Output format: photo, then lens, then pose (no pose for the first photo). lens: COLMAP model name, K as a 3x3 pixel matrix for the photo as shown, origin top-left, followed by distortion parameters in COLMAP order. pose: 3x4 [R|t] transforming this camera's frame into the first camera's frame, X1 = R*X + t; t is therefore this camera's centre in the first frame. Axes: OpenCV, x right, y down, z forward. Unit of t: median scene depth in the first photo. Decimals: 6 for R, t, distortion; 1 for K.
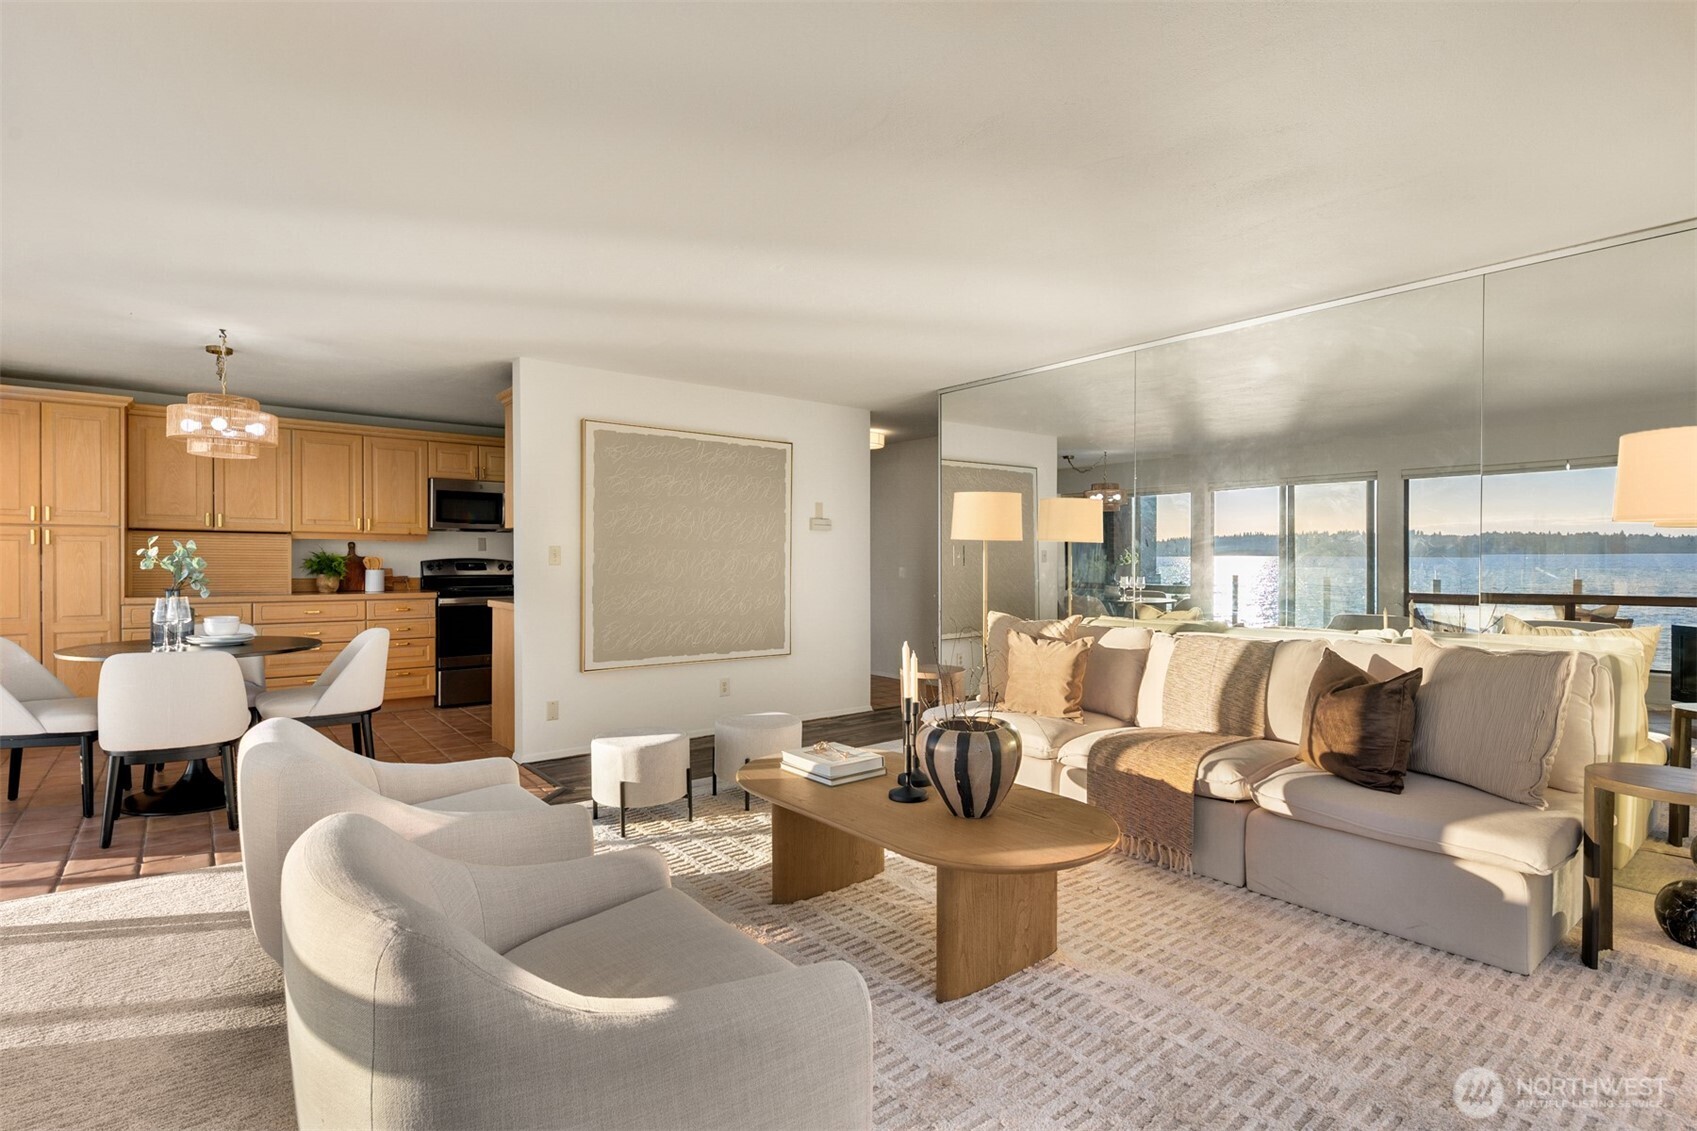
lens RADIAL K [[820.0, 0, 842.1], [0, 820.0, 562.8], [0, 0, 1]] dist [0.000419, -0.000303]
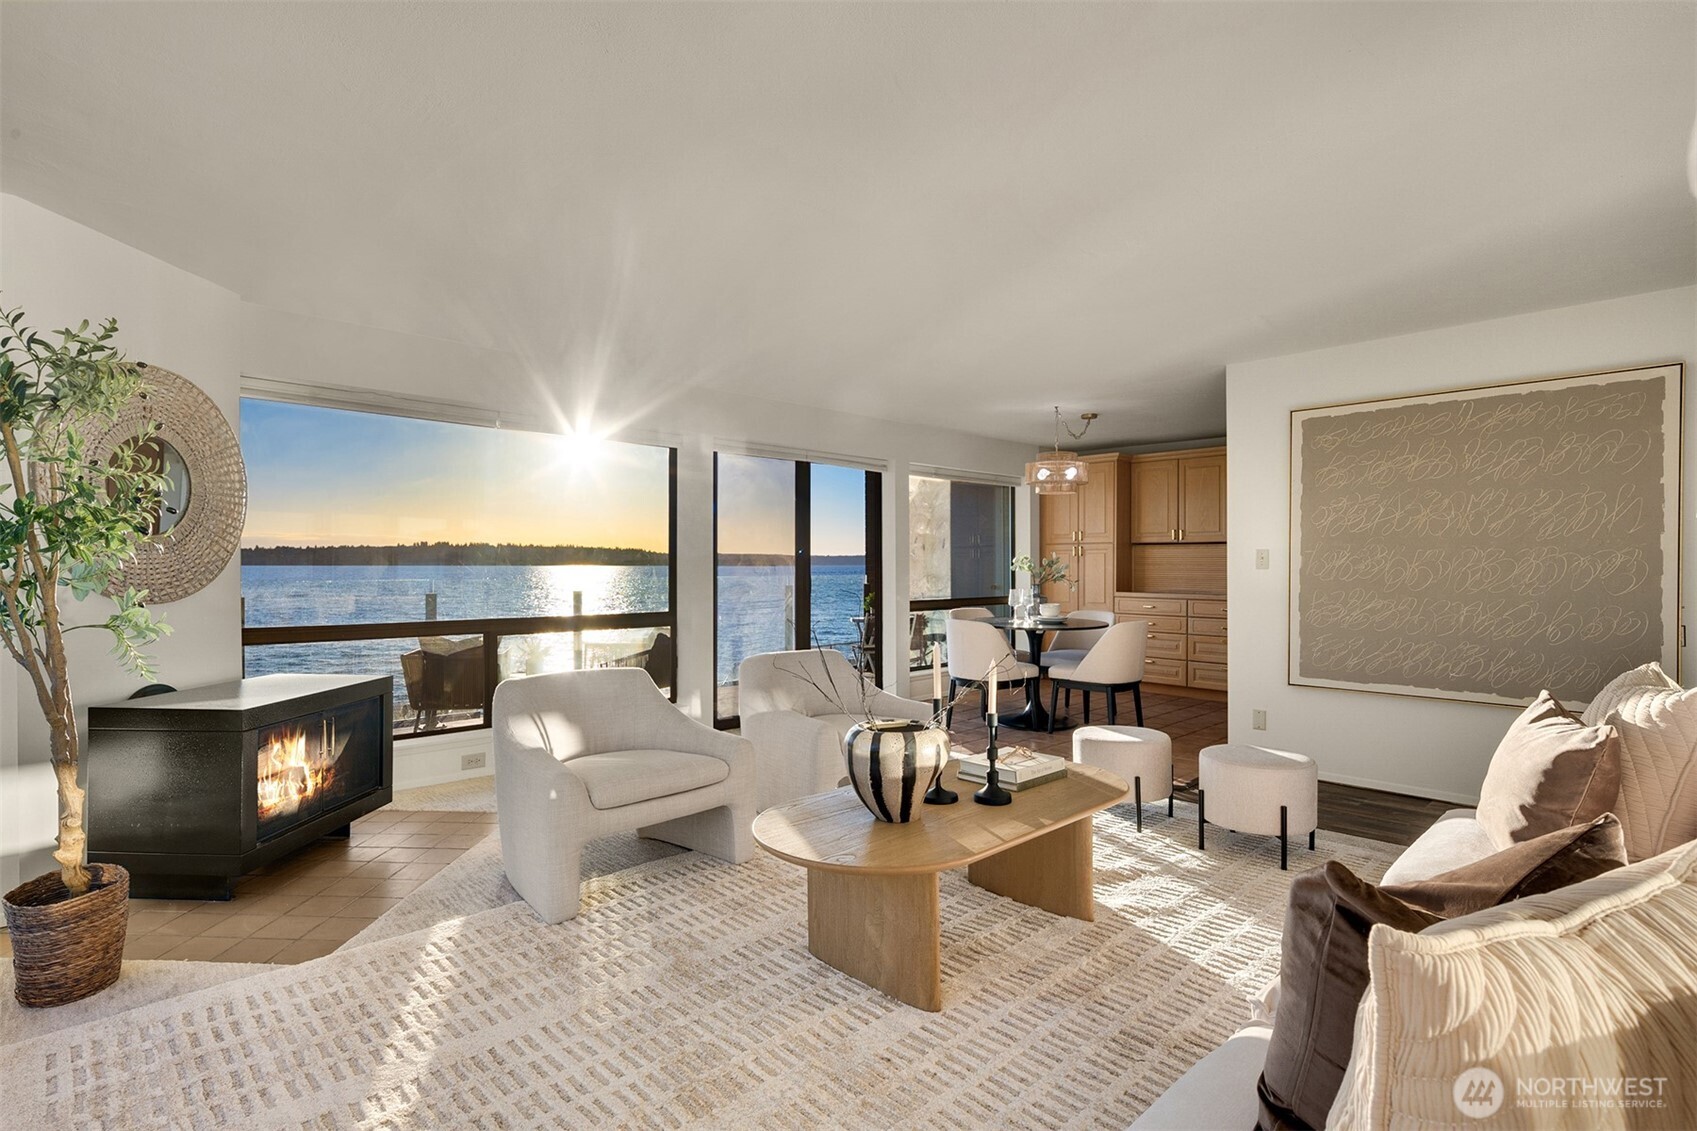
lens RADIAL K [[820.0, 0, 842.1], [0, 820.0, 562.8], [0, 0, 1]] dist [0.000419, -0.000303]
pose [[0.086589, -0.006684, -0.996222, 0.556249], [-0.003268, 0.999970, -0.006994, 0.003586], [0.996239, 0.003861, 0.086565, 0.417102]]
